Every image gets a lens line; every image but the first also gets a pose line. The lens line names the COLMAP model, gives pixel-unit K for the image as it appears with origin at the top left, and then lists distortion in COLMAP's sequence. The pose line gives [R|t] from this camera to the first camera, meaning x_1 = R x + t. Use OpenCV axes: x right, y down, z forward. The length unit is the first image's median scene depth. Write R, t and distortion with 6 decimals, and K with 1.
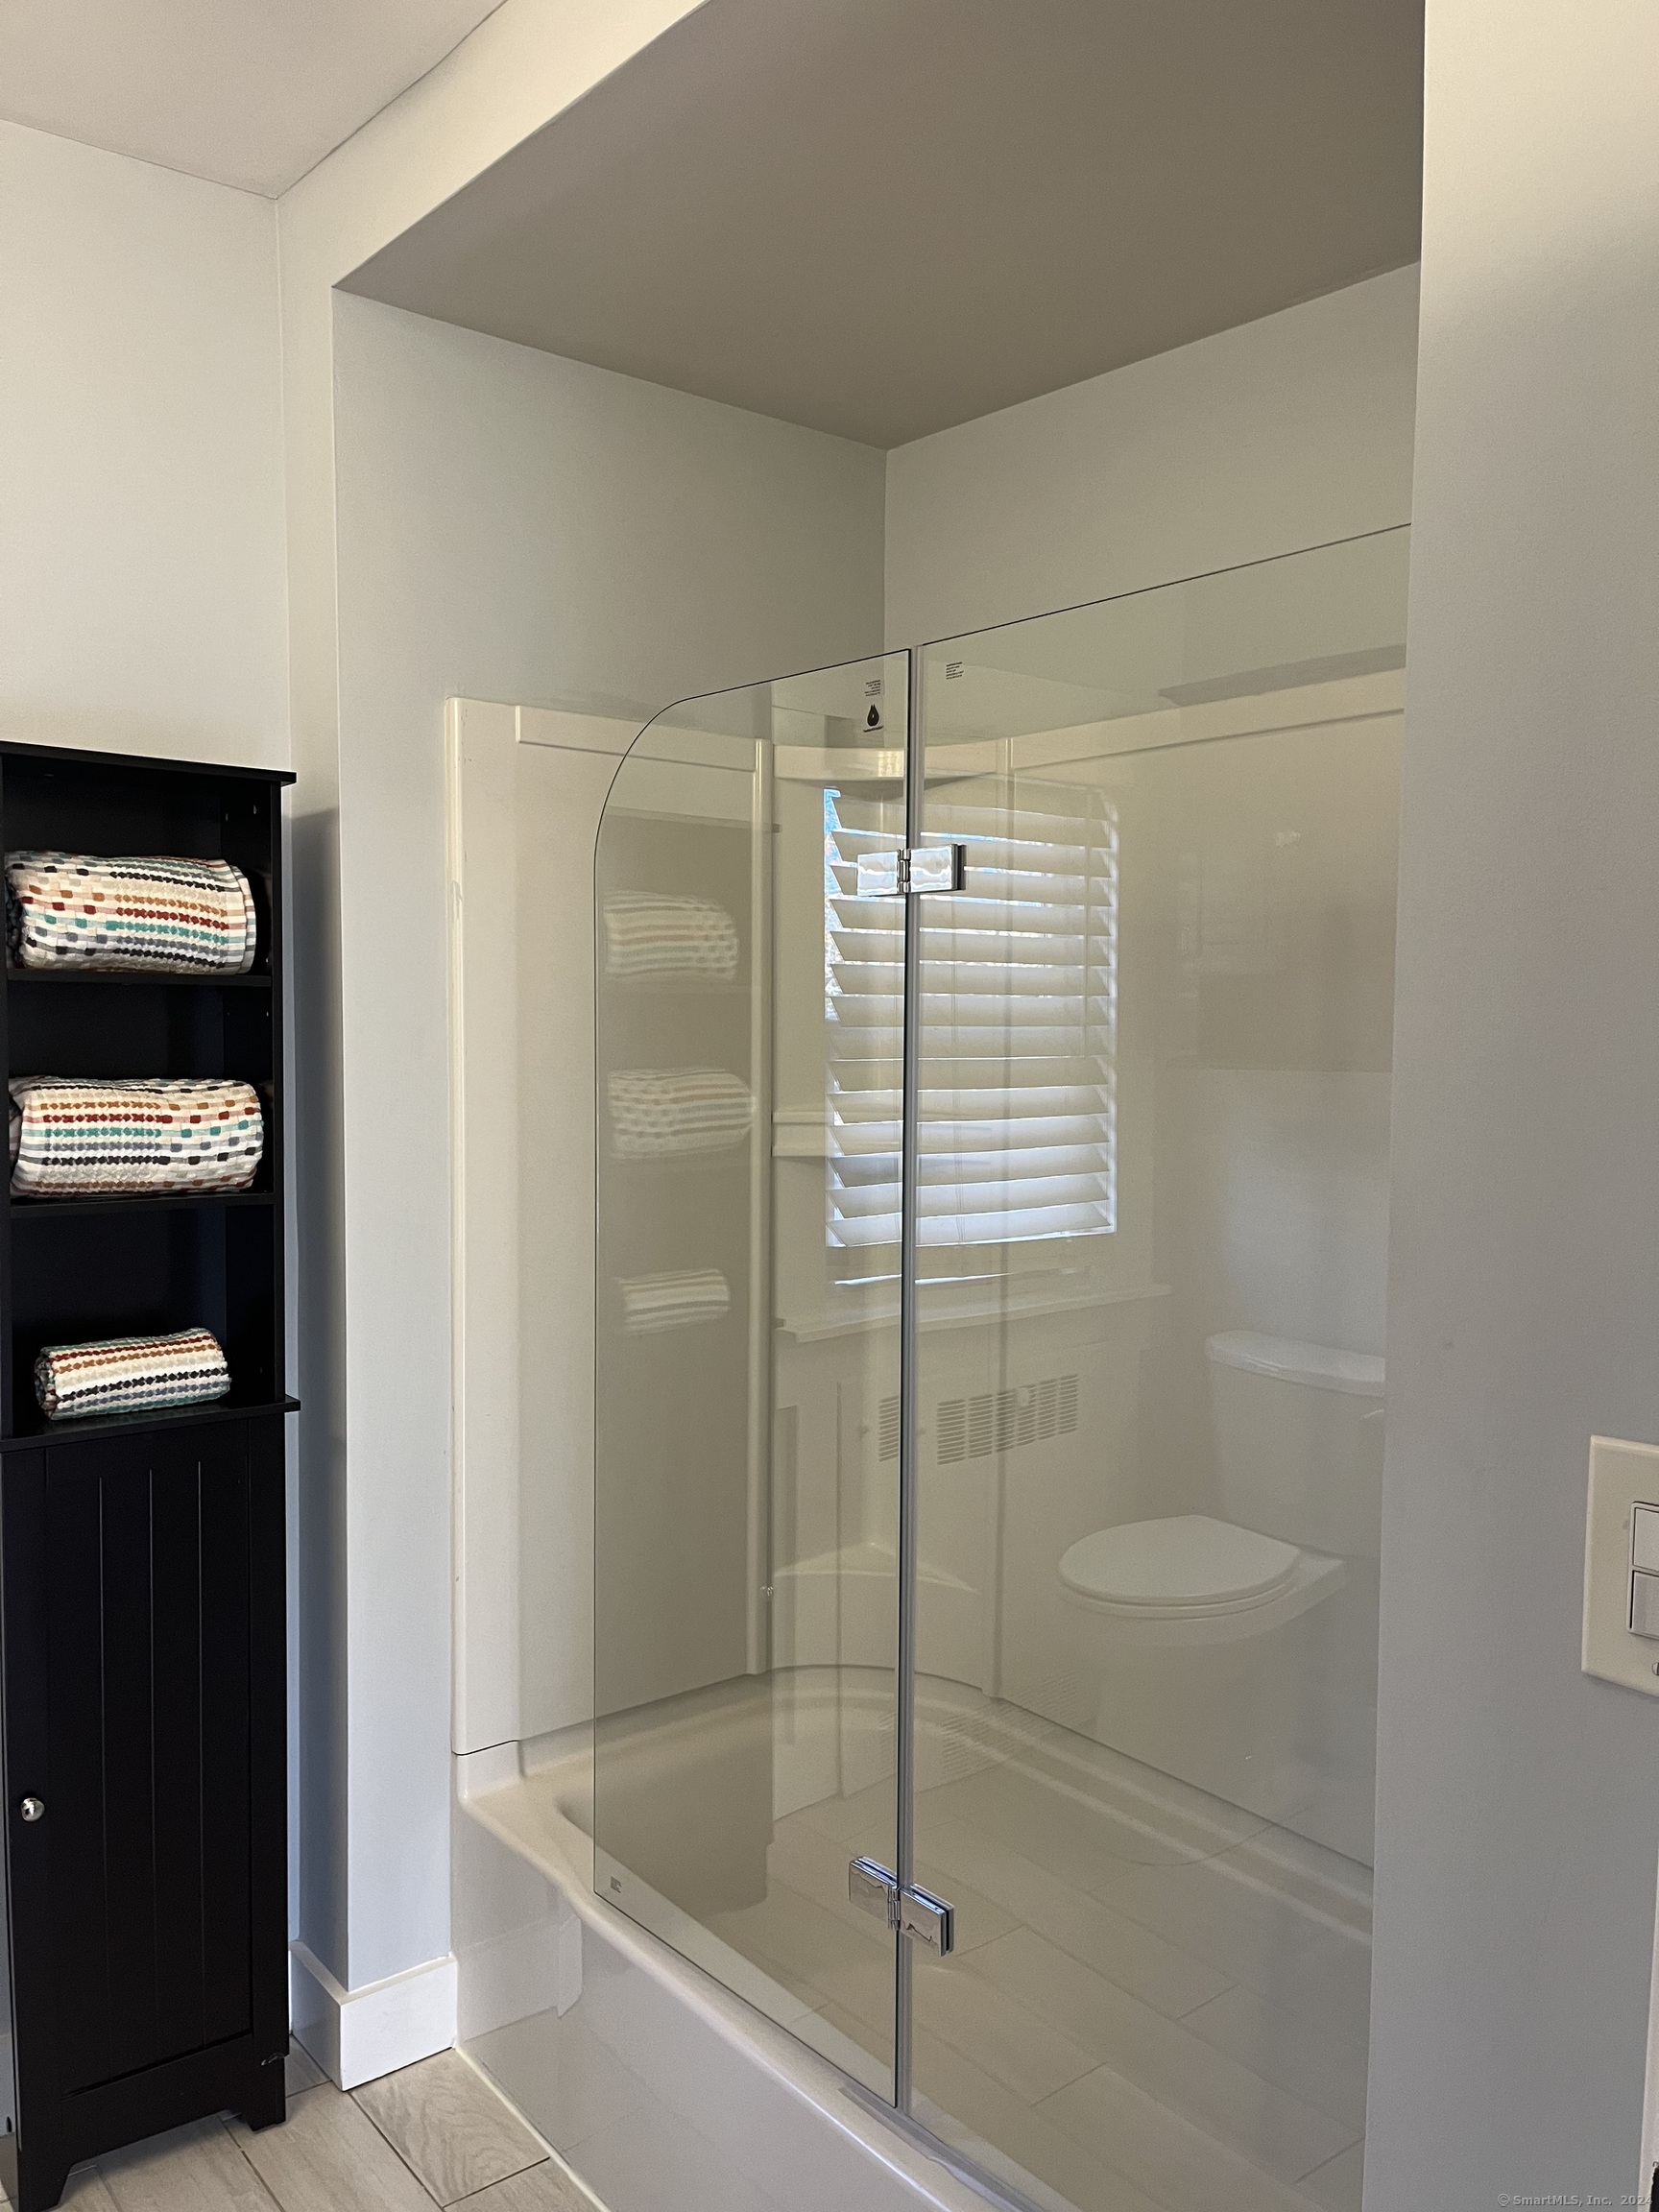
lens RADIAL K [[1675.6, 0, 838.0], [0, 1675.6, 1118.5], [0, 0, 1]] dist [0.085246, -0.118415]
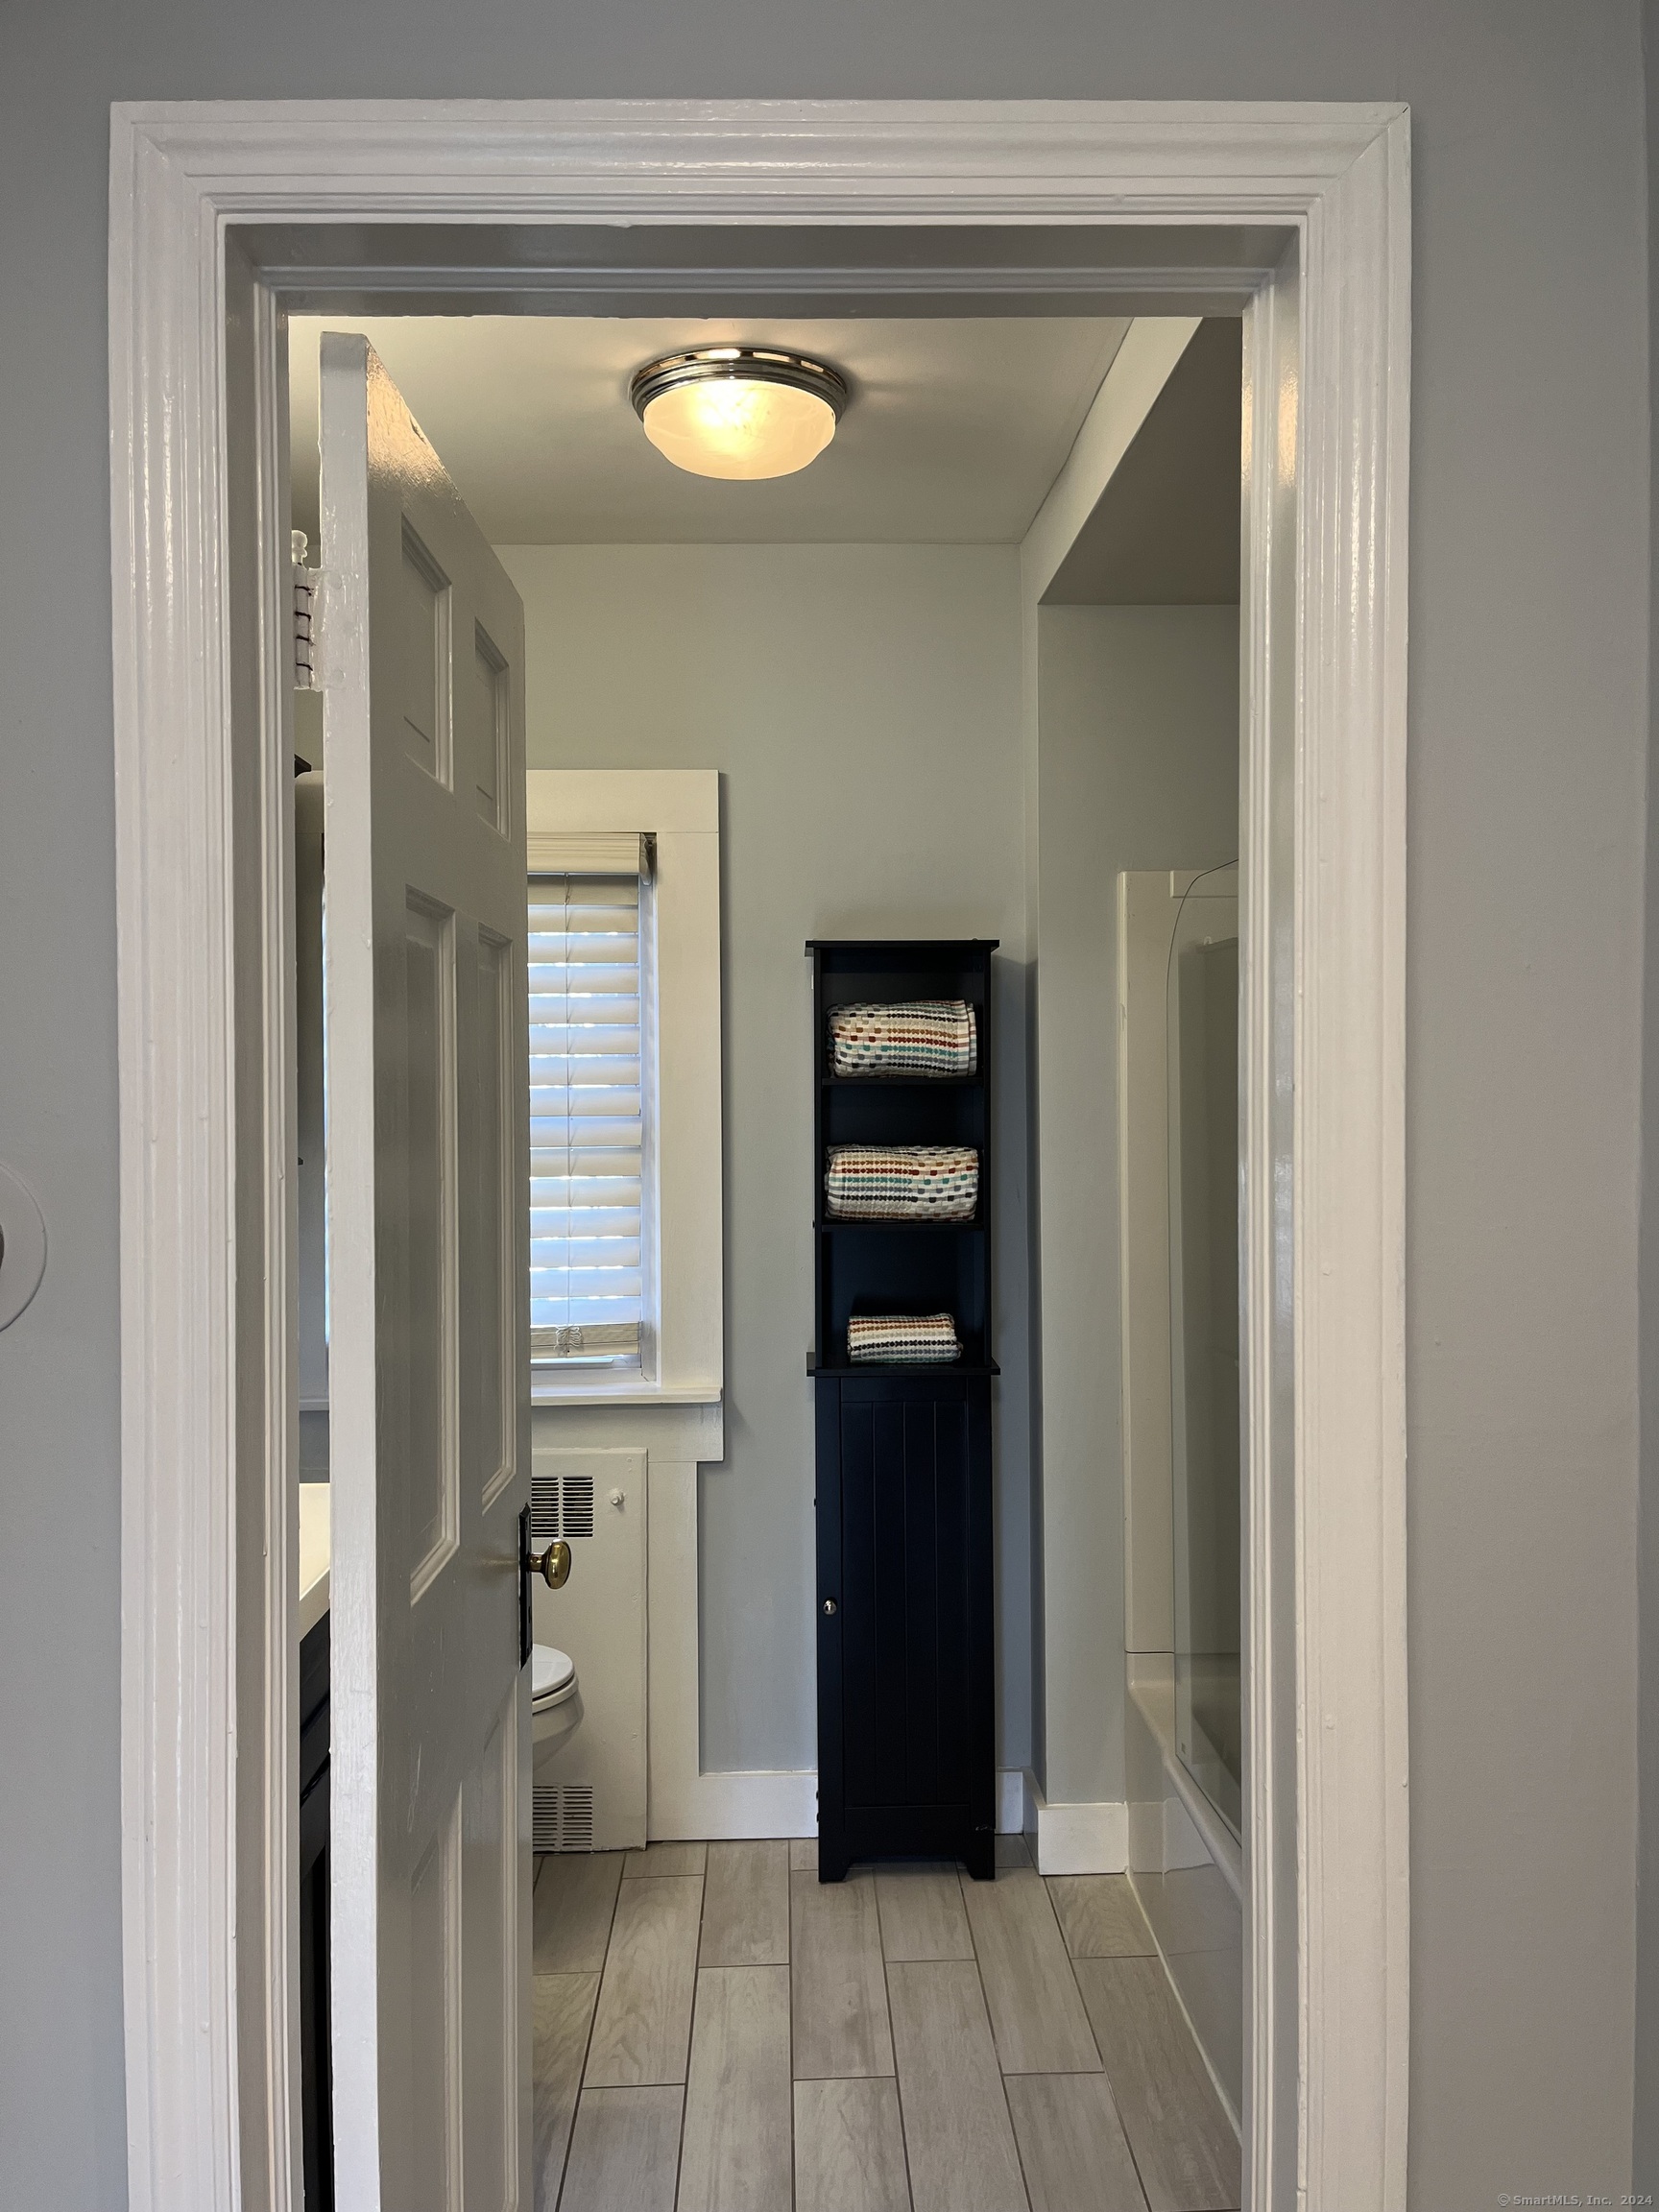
lens RADIAL K [[1675.6, 0, 838.0], [0, 1675.6, 1118.5], [0, 0, 1]] dist [0.085246, -0.118415]
pose [[0.798602, -0.005468, -0.601834, 0.454798], [-0.019958, 0.999168, -0.035562, 0.006813], [0.601528, 0.040412, 0.797829, -0.252794]]
